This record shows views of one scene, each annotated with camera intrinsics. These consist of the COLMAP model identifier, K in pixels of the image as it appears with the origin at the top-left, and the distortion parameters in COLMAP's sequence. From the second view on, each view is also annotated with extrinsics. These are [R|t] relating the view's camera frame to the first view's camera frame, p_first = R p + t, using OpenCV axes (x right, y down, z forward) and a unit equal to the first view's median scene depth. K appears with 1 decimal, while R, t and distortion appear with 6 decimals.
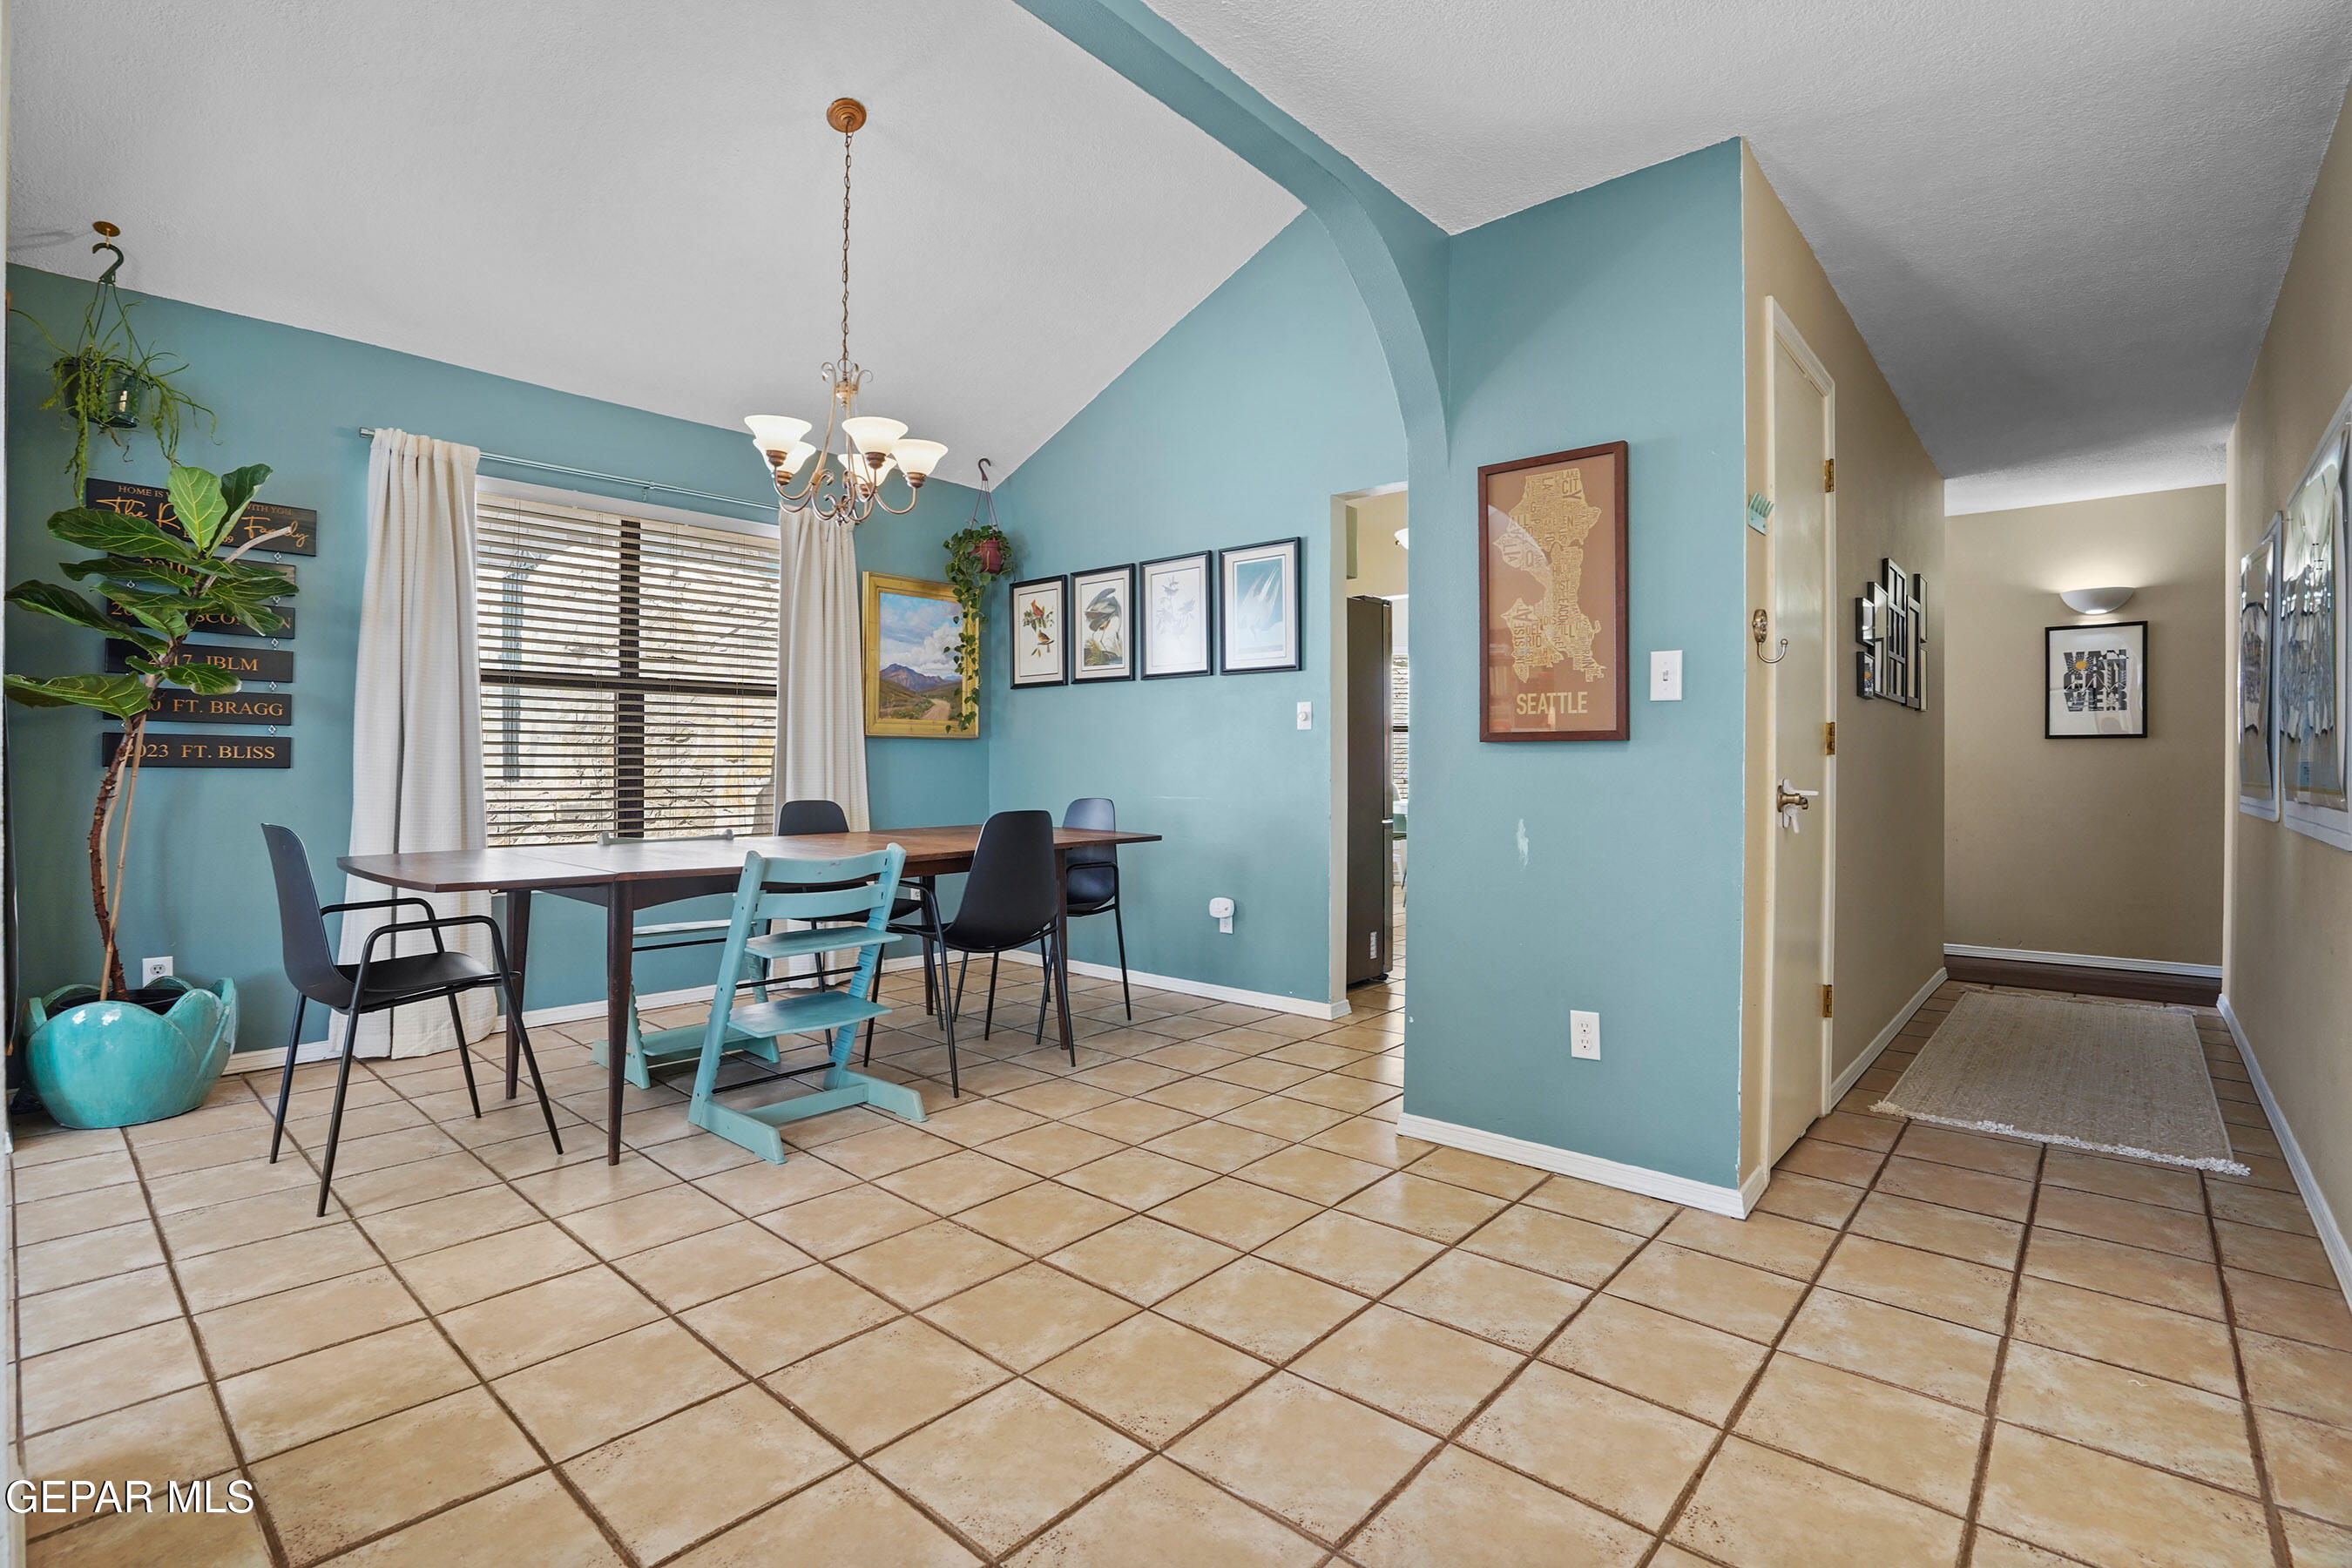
lens RADIAL K [[1102.7, 0, 1176.0], [0, 1102.7, 784.0], [0, 0, 1]] dist [-0.039344, 0.018697]
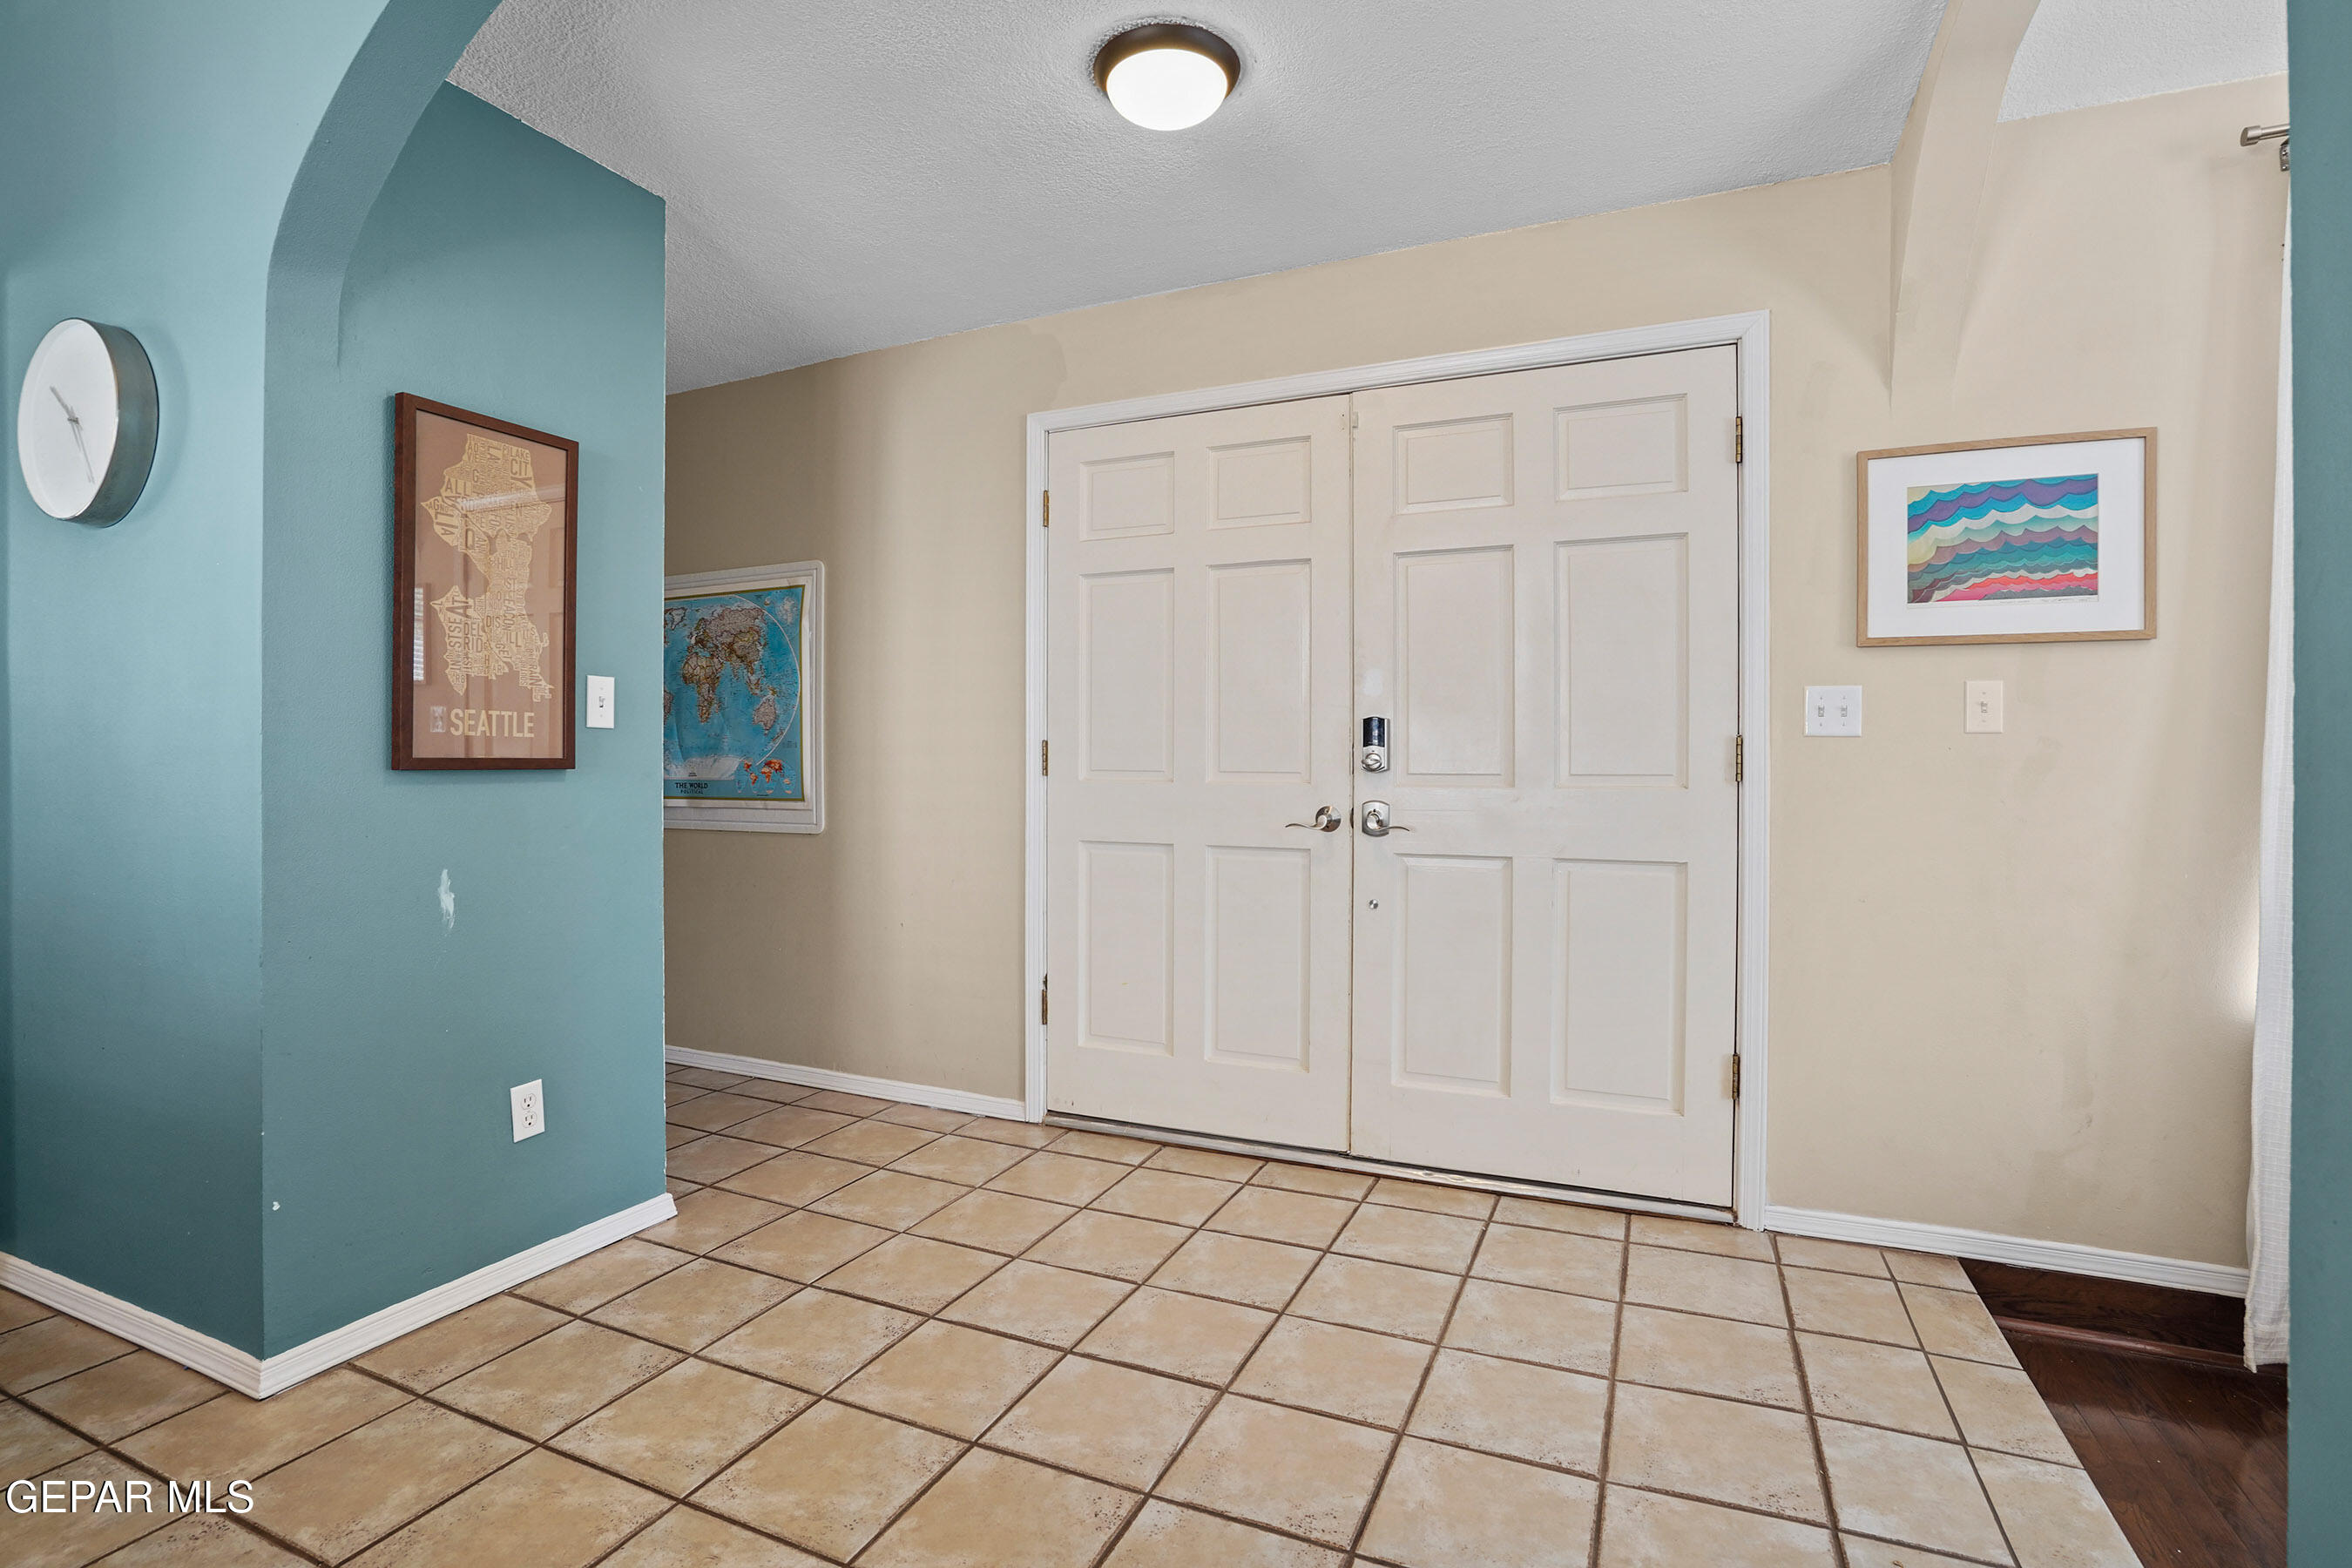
lens RADIAL K [[1128.3, 0, 1178.2], [0, 1128.3, 764.3], [0, 0, 1]] dist [-0.027309, 0.000337]
pose [[-0.297657, -0.005097, 0.954659, -0.468899], [0.014987, 0.999838, 0.010012, -0.033646], [-0.954555, 0.017288, -0.297532, 0.587618]]
